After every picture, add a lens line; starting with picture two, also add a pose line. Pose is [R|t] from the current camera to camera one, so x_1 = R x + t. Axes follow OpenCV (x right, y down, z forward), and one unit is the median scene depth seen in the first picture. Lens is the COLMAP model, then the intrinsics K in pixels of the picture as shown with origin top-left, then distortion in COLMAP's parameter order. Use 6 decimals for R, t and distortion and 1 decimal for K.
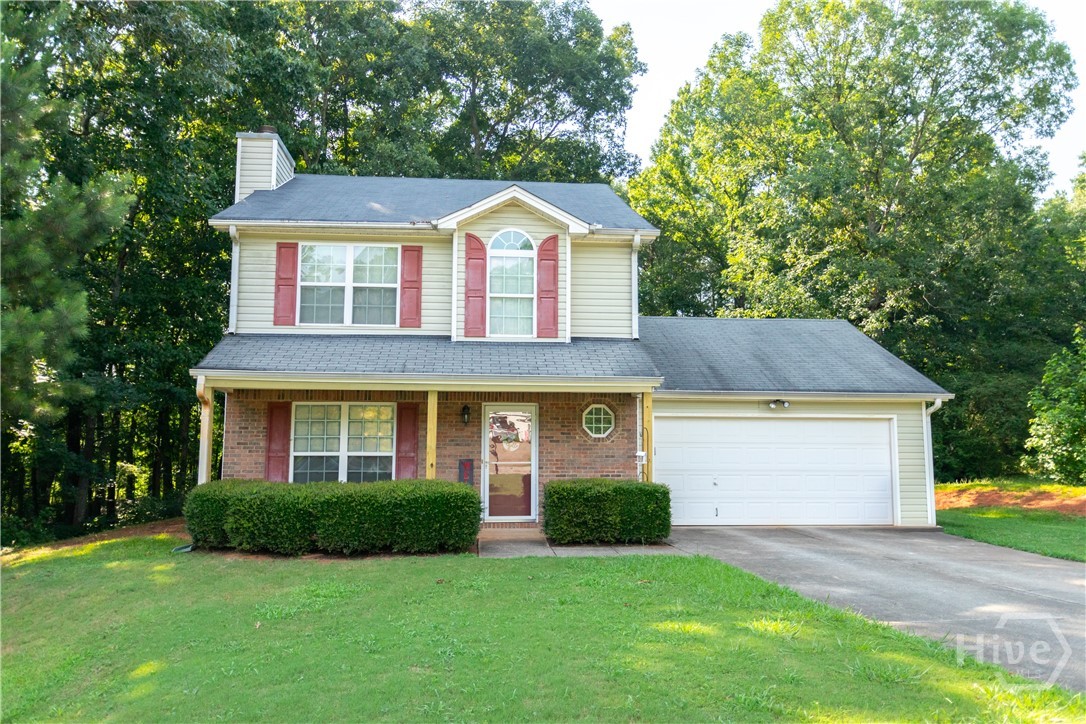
lens RADIAL K [[817.3, 0, 541.0], [0, 817.3, 360.0], [0, 0, 1]] dist [0.007377, 0.009914]
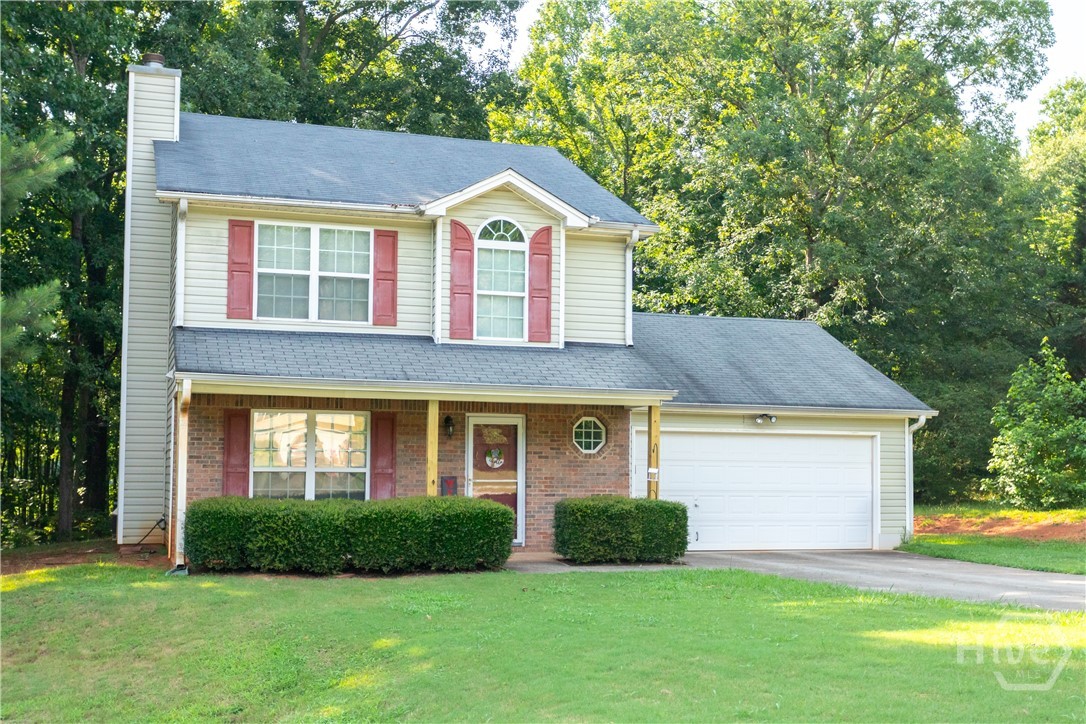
lens RADIAL K [[1250.1, 0, 547.3], [0, 1250.1, 420.1], [0, 0, 1]] dist [0.013872, 0.000000]
pose [[0.974337, 0.014794, 0.224607, -0.284049], [-0.029560, 0.997606, 0.062519, -0.027316], [-0.223144, -0.067554, 0.972442, -0.333286]]
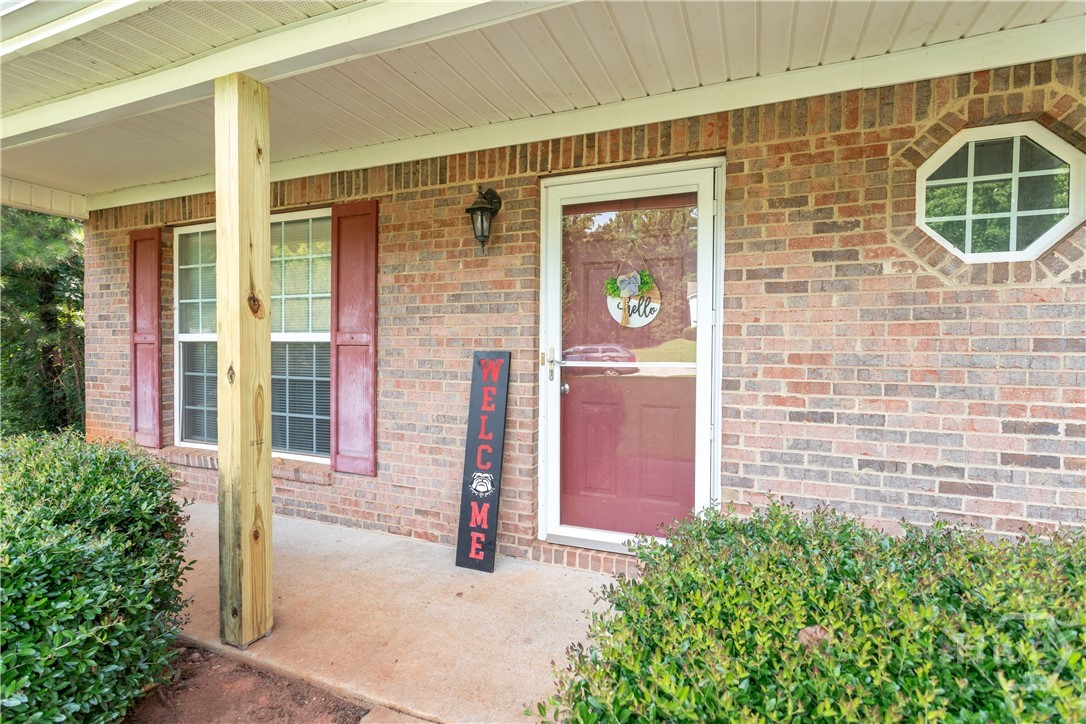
lens RADIAL K [[512.4, 0, 546.1], [0, 512.4, 357.2], [0, 0, 1]] dist [0.001082, 0.001006]
pose [[0.883037, 0.012861, -0.469128, 0.025512], [0.046580, 0.992287, 0.114880, 0.097193], [0.466987, -0.123295, 0.875626, 0.798866]]
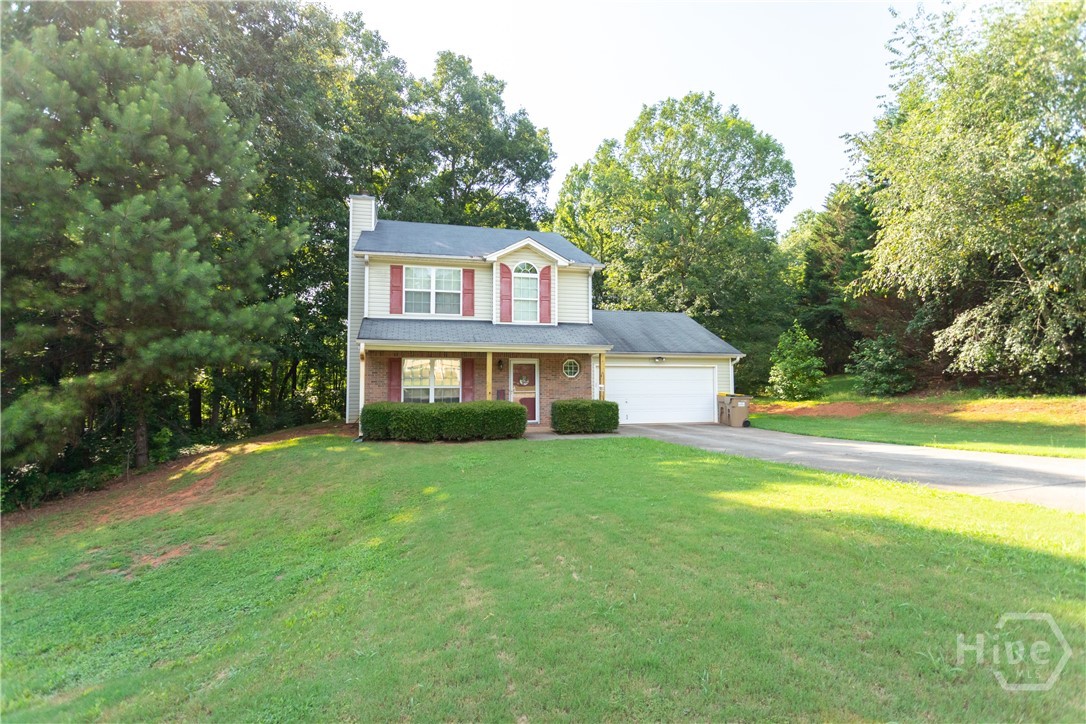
lens RADIAL K [[512.4, 0, 544.7], [0, 512.4, 360.4], [0, 0, 1]] dist [0.001082, 0.001006]
pose [[0.986749, 0.001813, 0.162243, -0.173903], [-0.011668, 0.998142, 0.059810, -0.011682], [-0.161833, -0.060911, 0.984936, -0.122806]]
